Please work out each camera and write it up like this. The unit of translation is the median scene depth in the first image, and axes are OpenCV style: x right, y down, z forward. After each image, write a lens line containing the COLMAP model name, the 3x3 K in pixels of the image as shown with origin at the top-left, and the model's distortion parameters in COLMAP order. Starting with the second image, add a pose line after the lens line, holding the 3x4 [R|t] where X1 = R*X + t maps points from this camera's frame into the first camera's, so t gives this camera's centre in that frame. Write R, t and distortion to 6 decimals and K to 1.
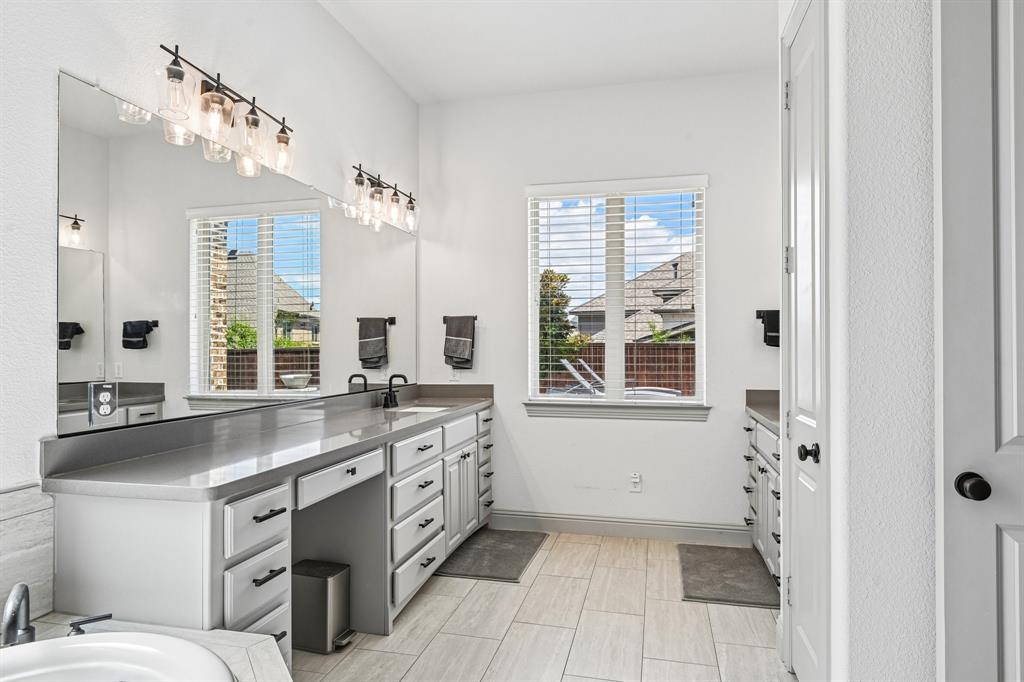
lens RADIAL K [[601.2, 0, 512.0], [0, 601.2, 341.0], [0, 0, 1]] dist [0.001503, -0.000017]
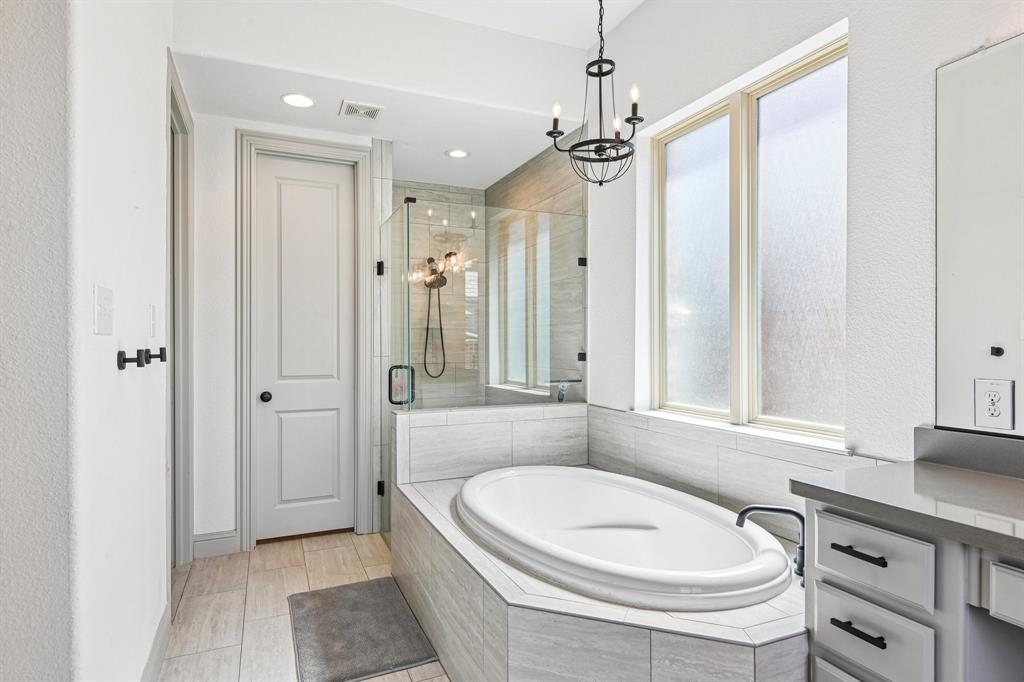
lens RADIAL K [[571.0, 0, 512.0], [0, 571.0, 341.0], [0, 0, 1]] dist [-0.000151, 0.000046]
pose [[-0.791524, 0.000492, -0.611137, 0.414983], [0.009112, 0.999898, -0.010996, 0.016276], [0.611070, -0.014273, -0.791448, 1.342110]]
